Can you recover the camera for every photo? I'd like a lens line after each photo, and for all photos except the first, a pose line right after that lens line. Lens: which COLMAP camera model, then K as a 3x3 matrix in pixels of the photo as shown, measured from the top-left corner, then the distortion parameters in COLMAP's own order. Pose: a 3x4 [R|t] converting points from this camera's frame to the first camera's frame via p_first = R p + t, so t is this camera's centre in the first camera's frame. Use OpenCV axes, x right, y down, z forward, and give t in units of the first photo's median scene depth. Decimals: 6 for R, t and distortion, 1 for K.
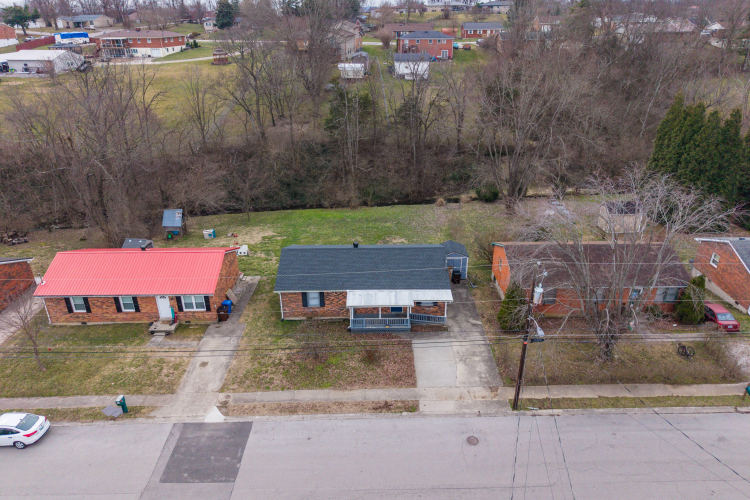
lens RADIAL K [[504.2, 0, 377.8], [0, 504.2, 249.7], [0, 0, 1]] dist [0.034866, -0.031604]
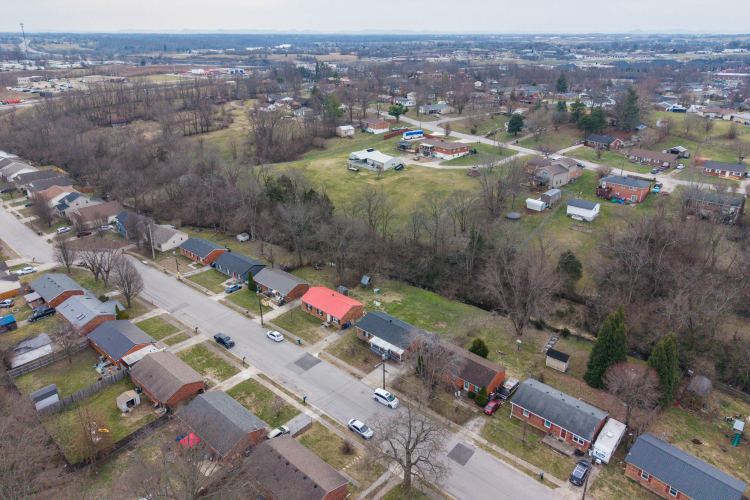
lens RADIAL K [[499.5, 0, 376.0], [0, 499.5, 228.1], [0, 0, 1]] dist [0.067146, -0.094893]
pose [[0.755703, 0.251084, -0.604872, 1.432917], [-0.289785, 0.956452, 0.034981, -0.572460], [0.587315, 0.148848, 0.795554, -1.244761]]
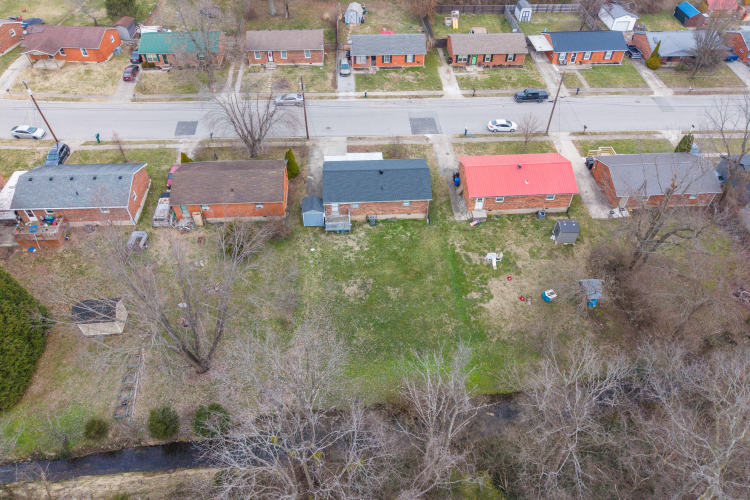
lens RADIAL K [[499.5, 0, 376.0], [0, 499.5, 228.1], [0, 0, 1]] dist [0.067146, -0.094893]
pose [[-0.998429, 0.042771, -0.036199, 0.036546], [-0.019595, 0.338724, 0.940682, -1.459421], [0.052496, 0.939913, -0.337354, 1.787190]]
